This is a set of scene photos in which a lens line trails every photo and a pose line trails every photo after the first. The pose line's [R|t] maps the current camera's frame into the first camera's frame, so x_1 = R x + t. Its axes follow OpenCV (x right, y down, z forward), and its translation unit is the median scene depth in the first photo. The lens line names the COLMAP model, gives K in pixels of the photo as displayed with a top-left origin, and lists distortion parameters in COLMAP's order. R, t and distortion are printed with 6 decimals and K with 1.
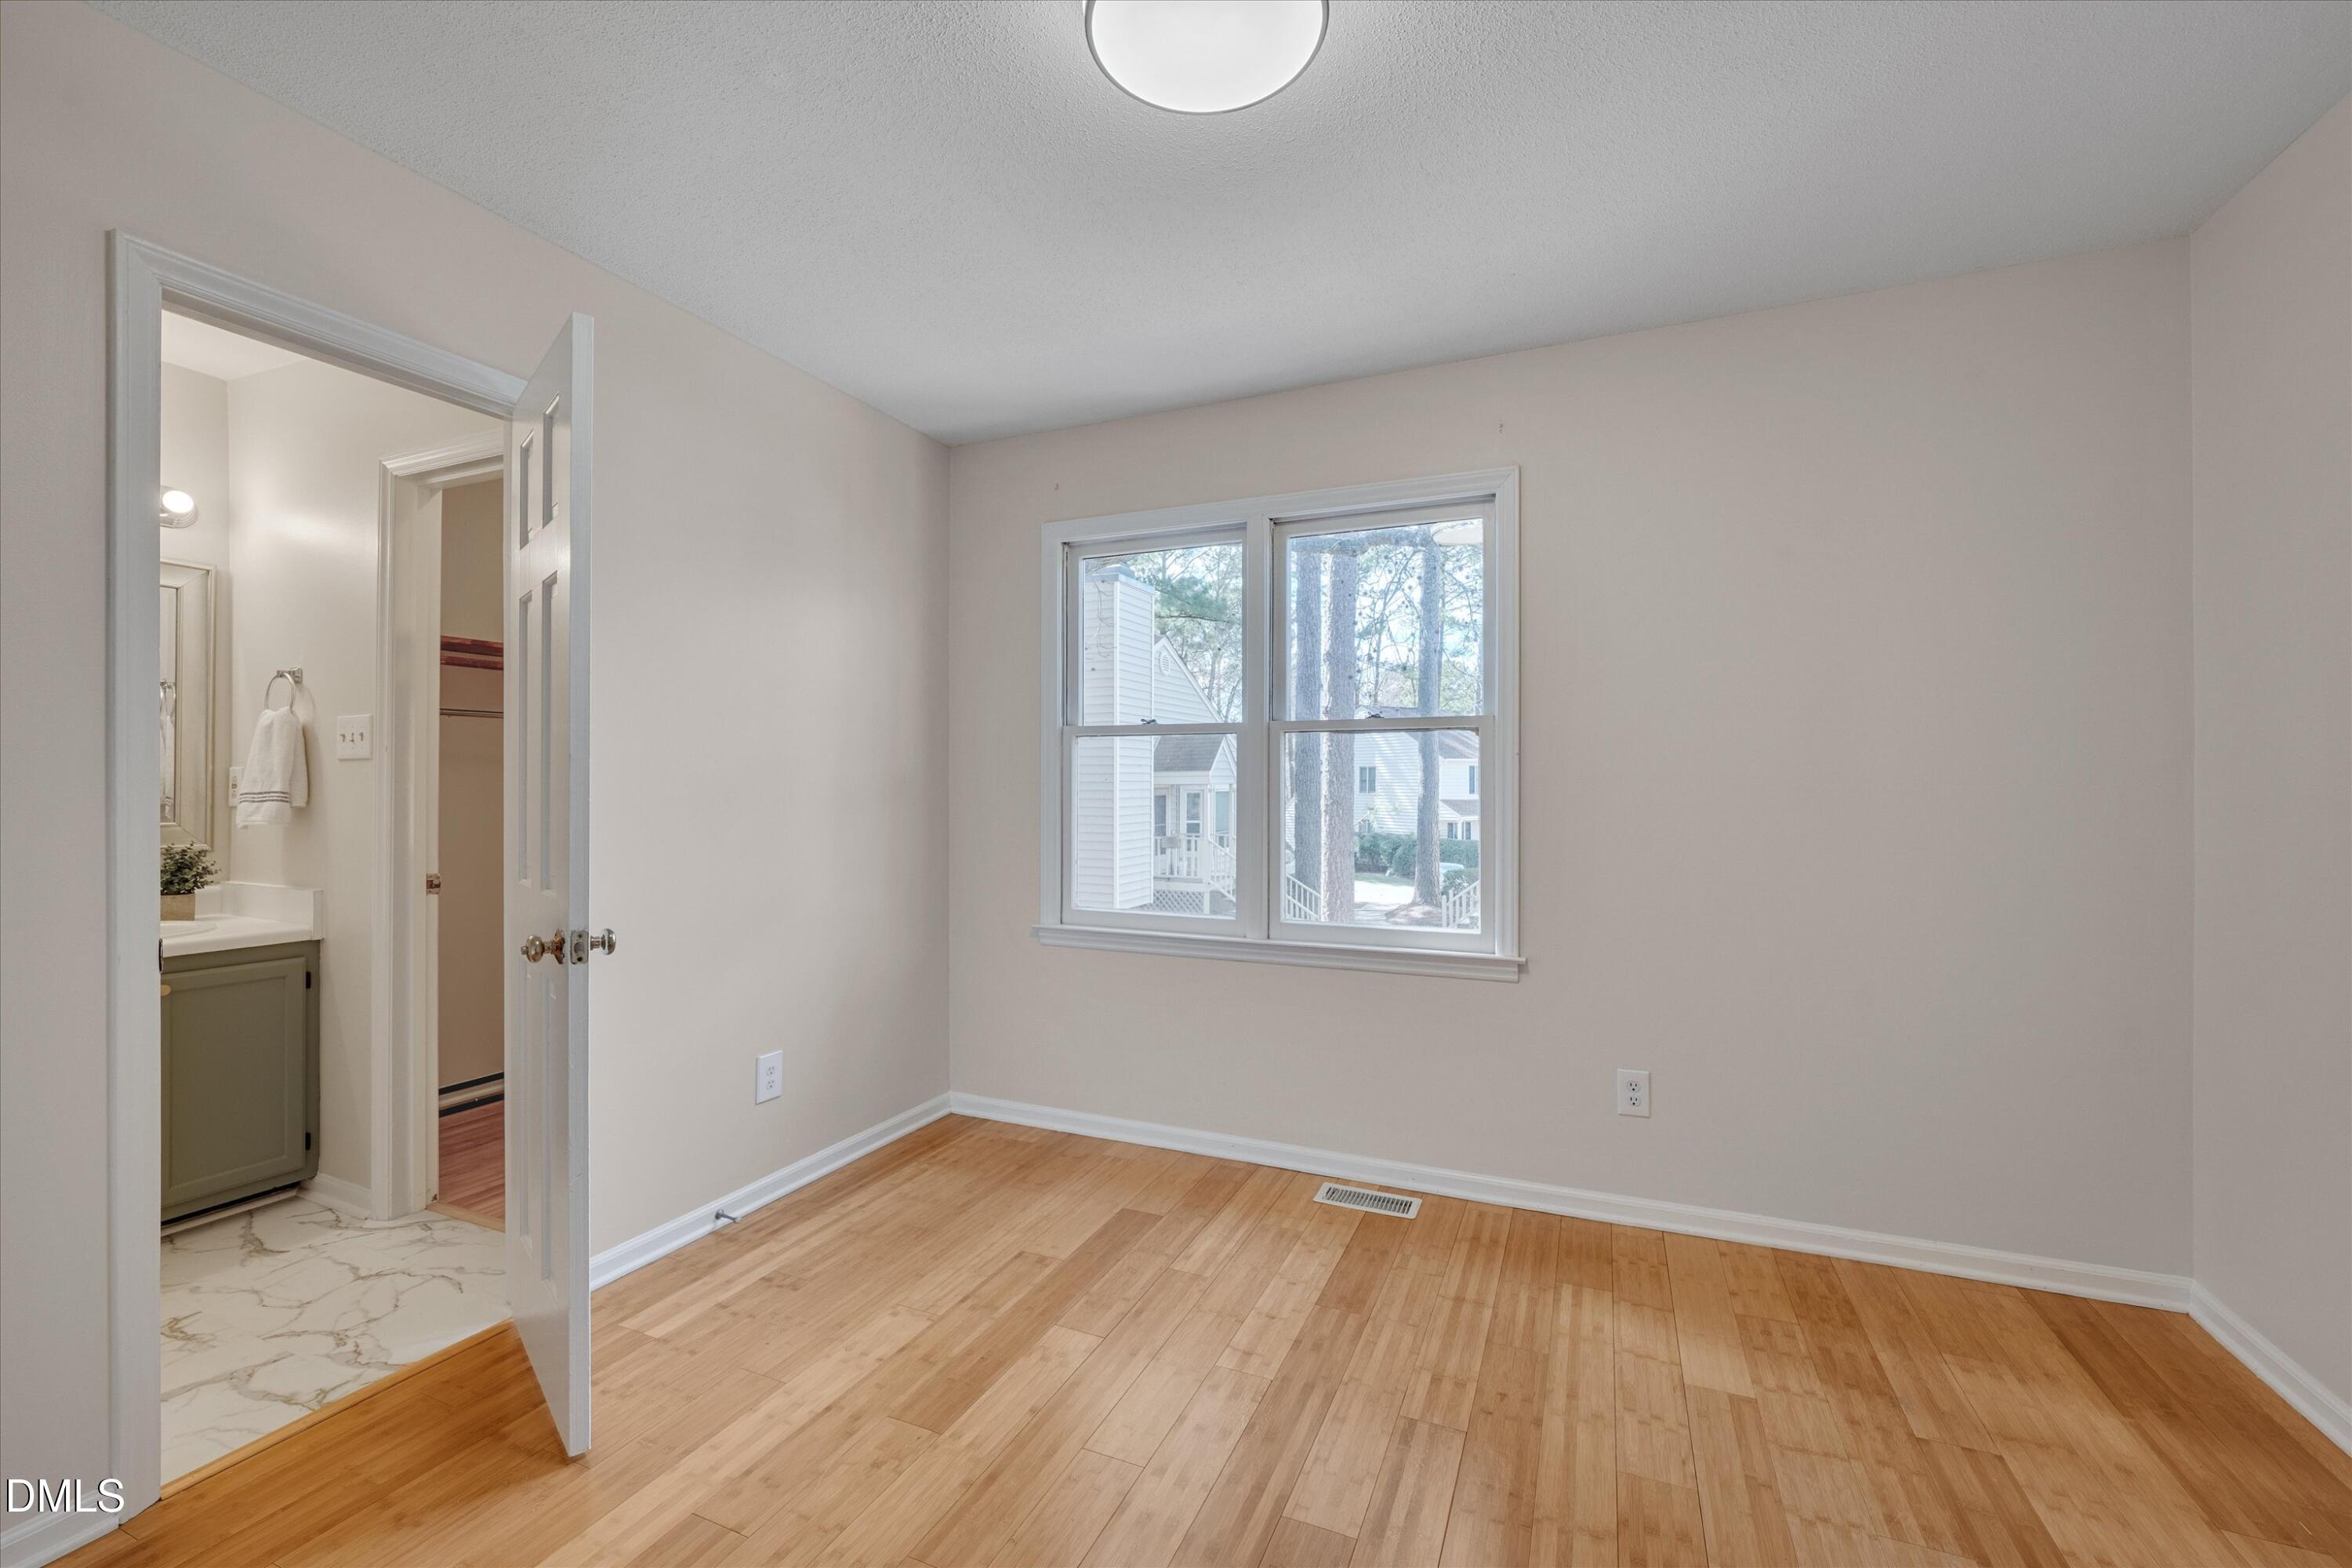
lens RADIAL K [[968.2, 0, 1176.0], [0, 968.2, 784.0], [0, 0, 1]] dist [-0.016236, 0.006216]
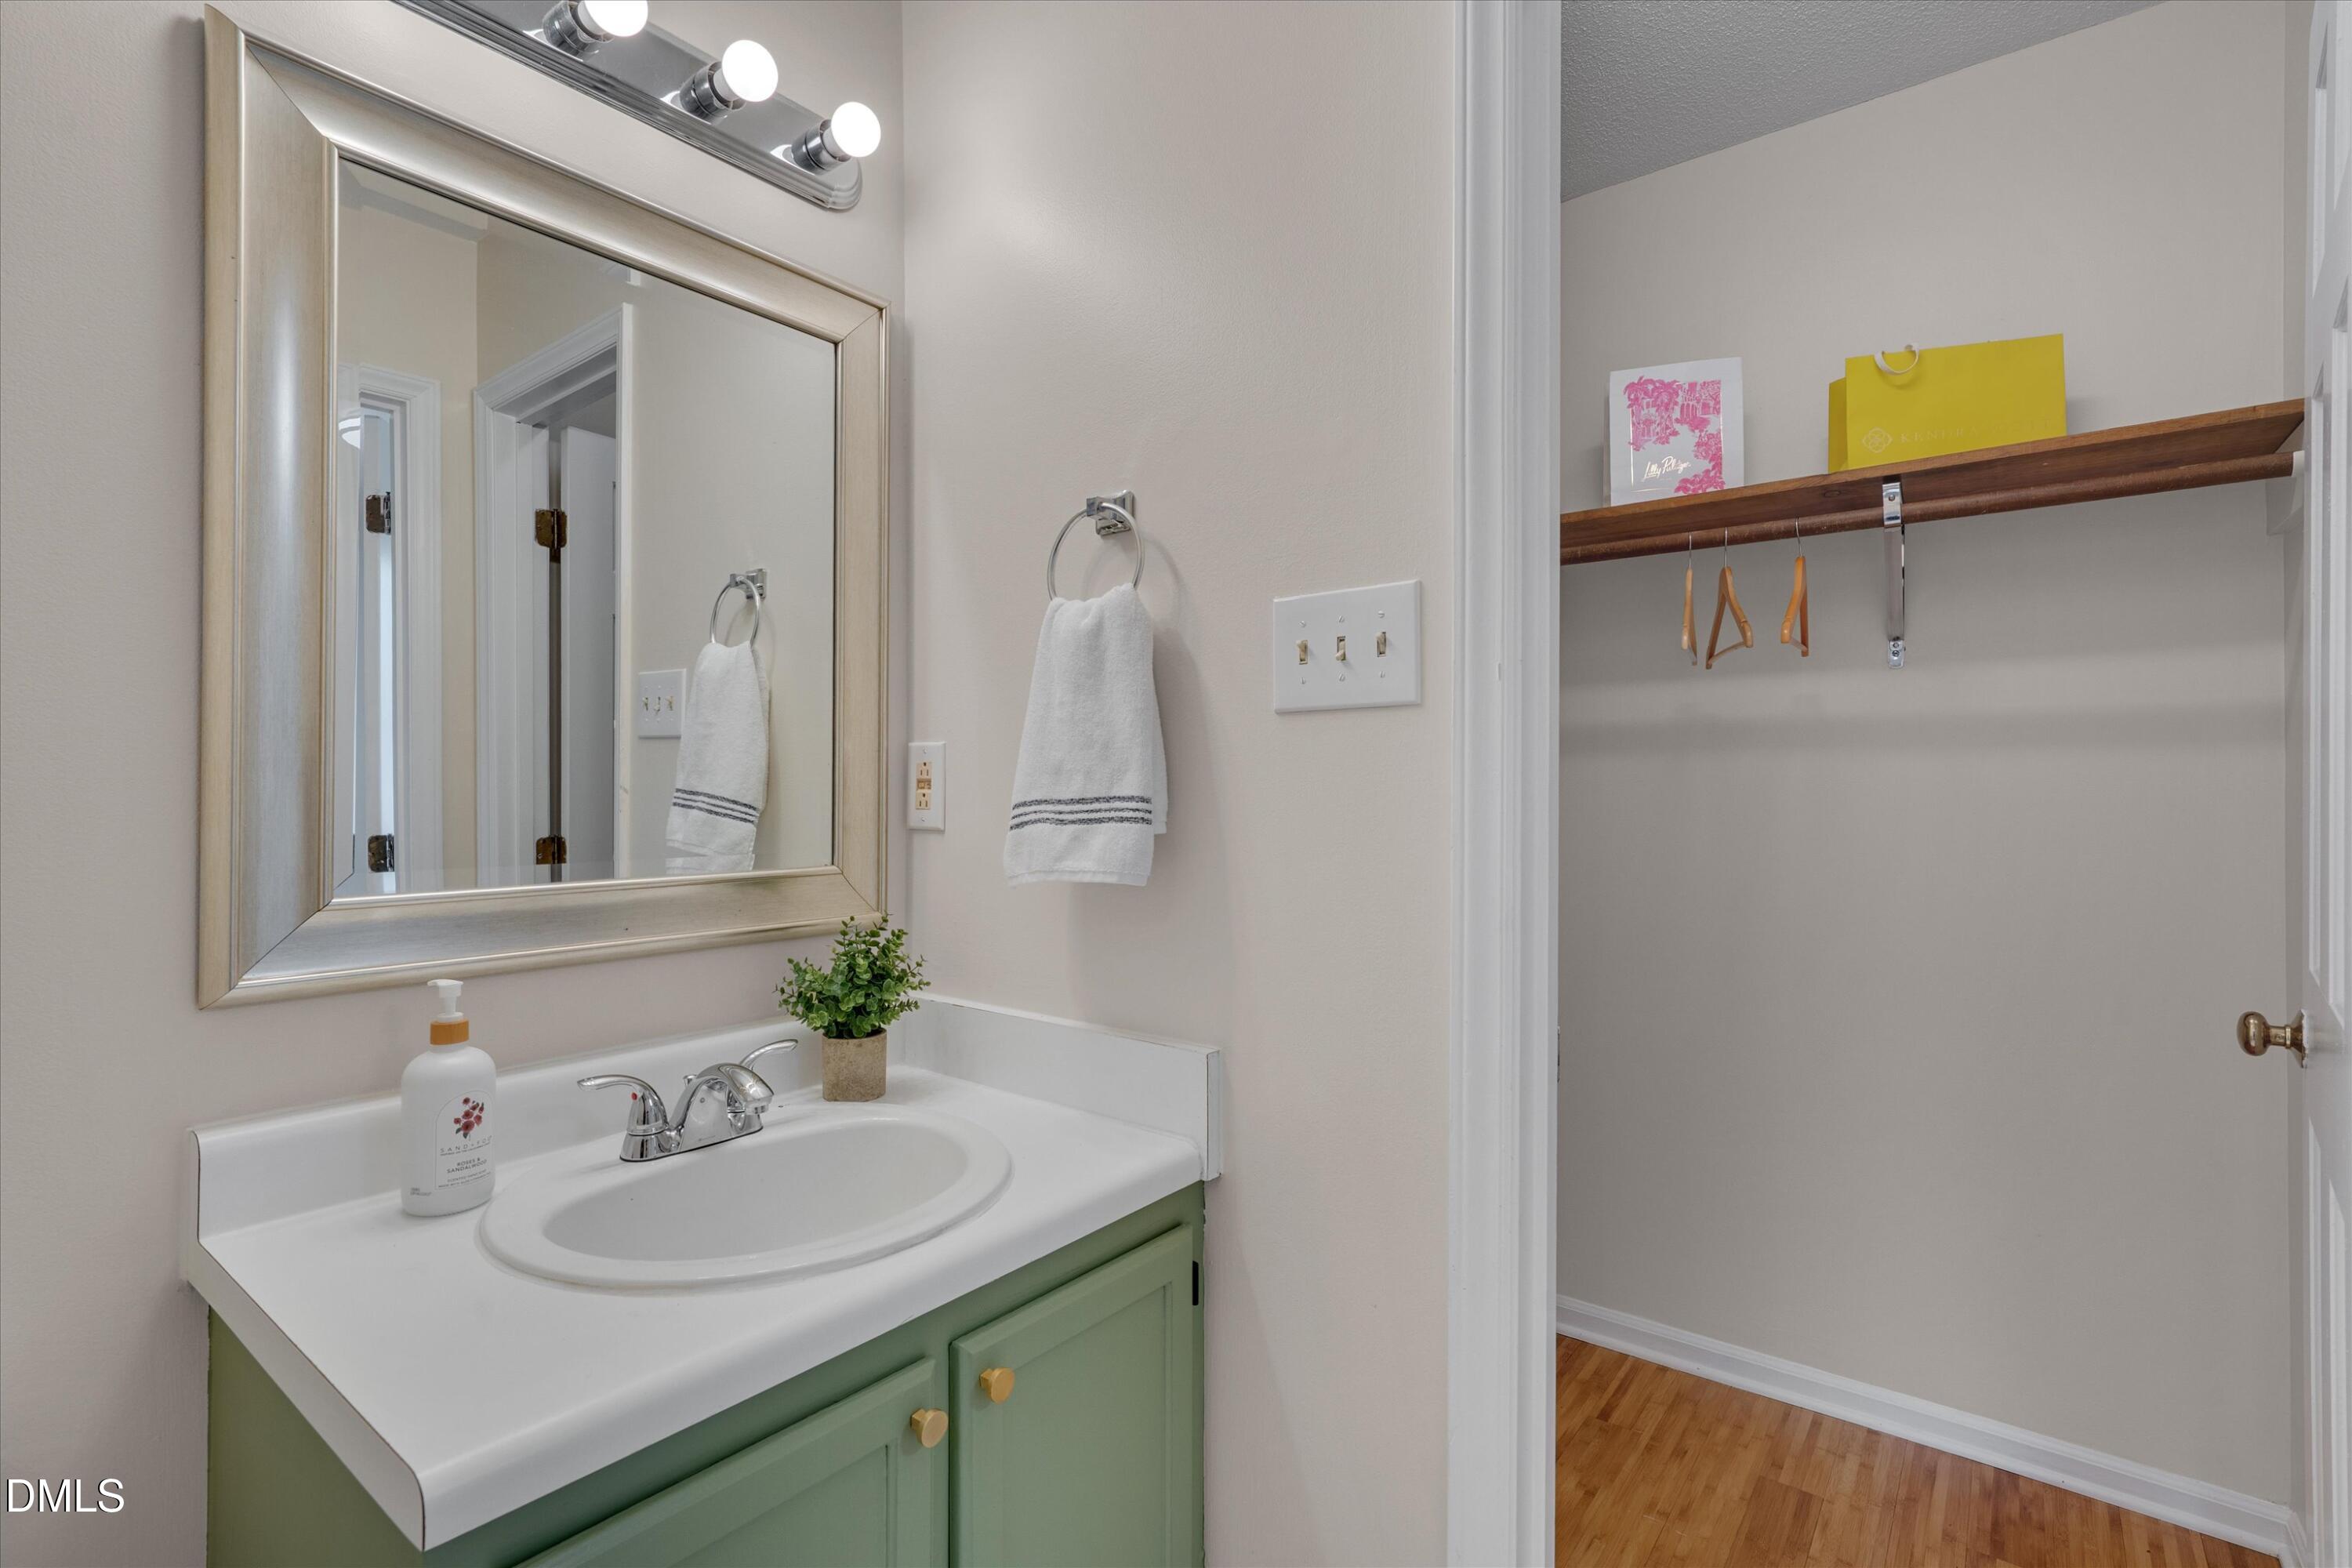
lens RADIAL K [[1067.9, 0, 1175.3], [0, 1067.9, 788.7], [0, 0, 1]] dist [-0.001034, 0.000061]
pose [[0.970717, -0.000200, -0.240226, -1.660880], [0.001414, 0.999987, 0.004882, 0.005037], [0.240222, -0.005079, 0.970705, 1.192592]]
